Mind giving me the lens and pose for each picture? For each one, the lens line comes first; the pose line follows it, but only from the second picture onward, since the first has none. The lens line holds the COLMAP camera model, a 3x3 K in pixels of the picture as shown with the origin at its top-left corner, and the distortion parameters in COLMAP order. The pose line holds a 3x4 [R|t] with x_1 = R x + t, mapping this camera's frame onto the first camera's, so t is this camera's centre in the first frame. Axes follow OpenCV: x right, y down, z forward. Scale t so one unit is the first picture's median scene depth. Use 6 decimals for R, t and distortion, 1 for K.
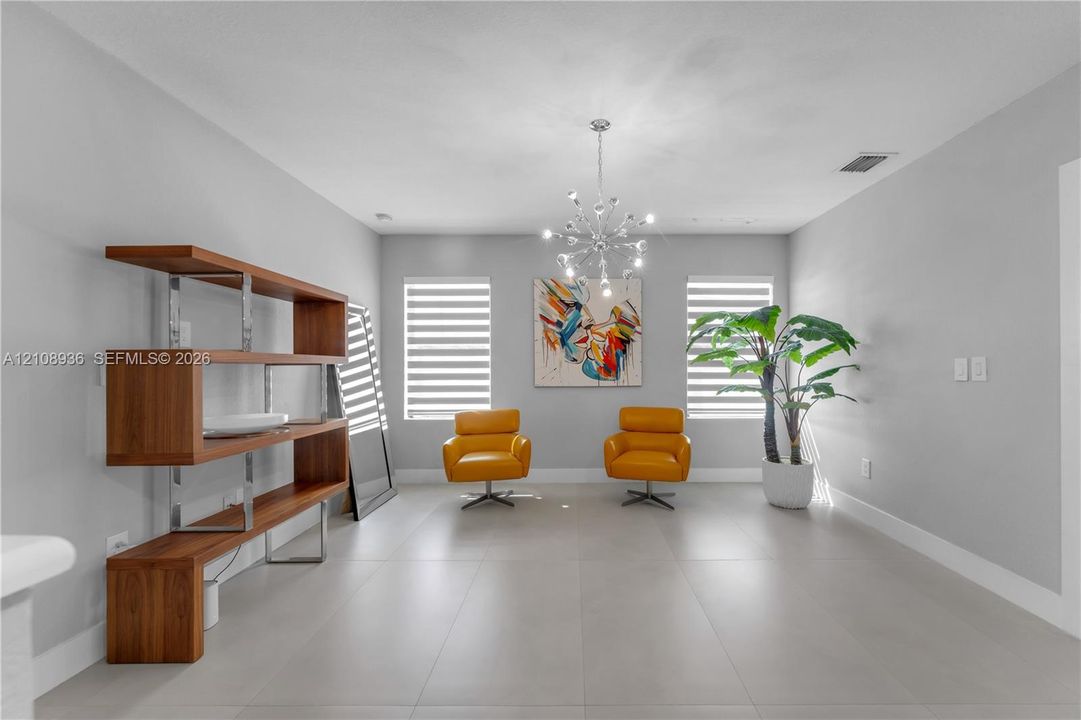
lens RADIAL K [[436.7, 0, 564.7], [0, 436.7, 365.0], [0, 0, 1]] dist [-0.000085, -0.000003]
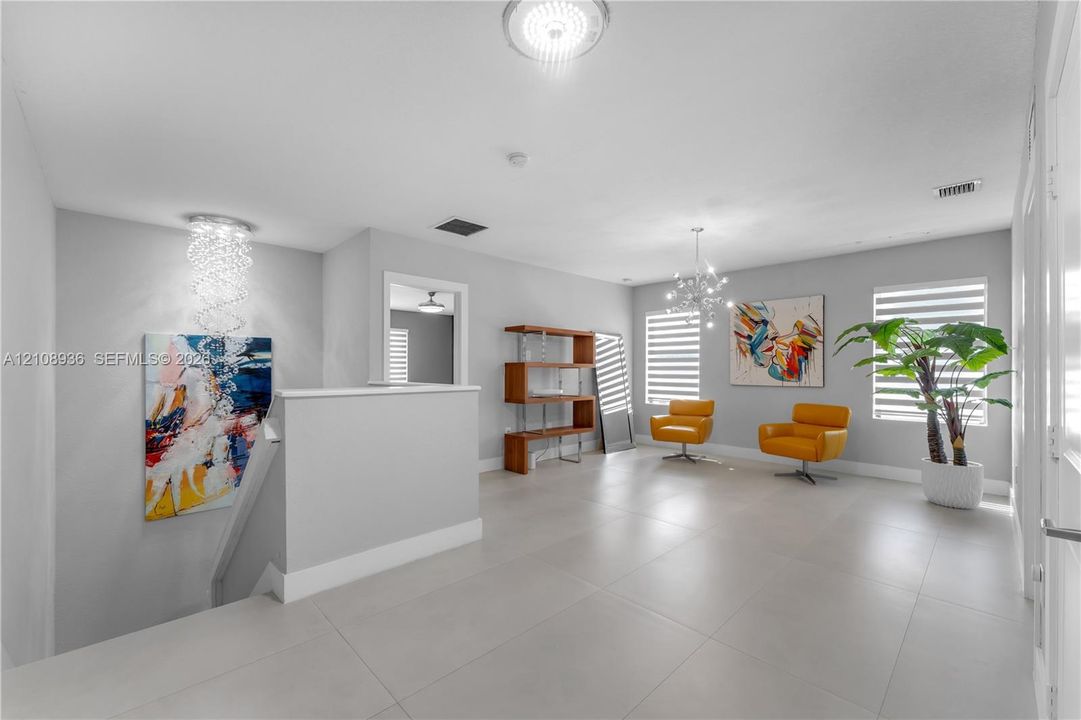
lens RADIAL K [[436.7, 0, 564.7], [0, 436.7, 365.0], [0, 0, 1]] dist [-0.000085, -0.000003]
pose [[0.733963, -0.001644, -0.679187, 0.475780], [-0.004780, 0.999960, -0.007586, 0.001276], [0.679172, 0.008814, 0.733926, -0.337769]]
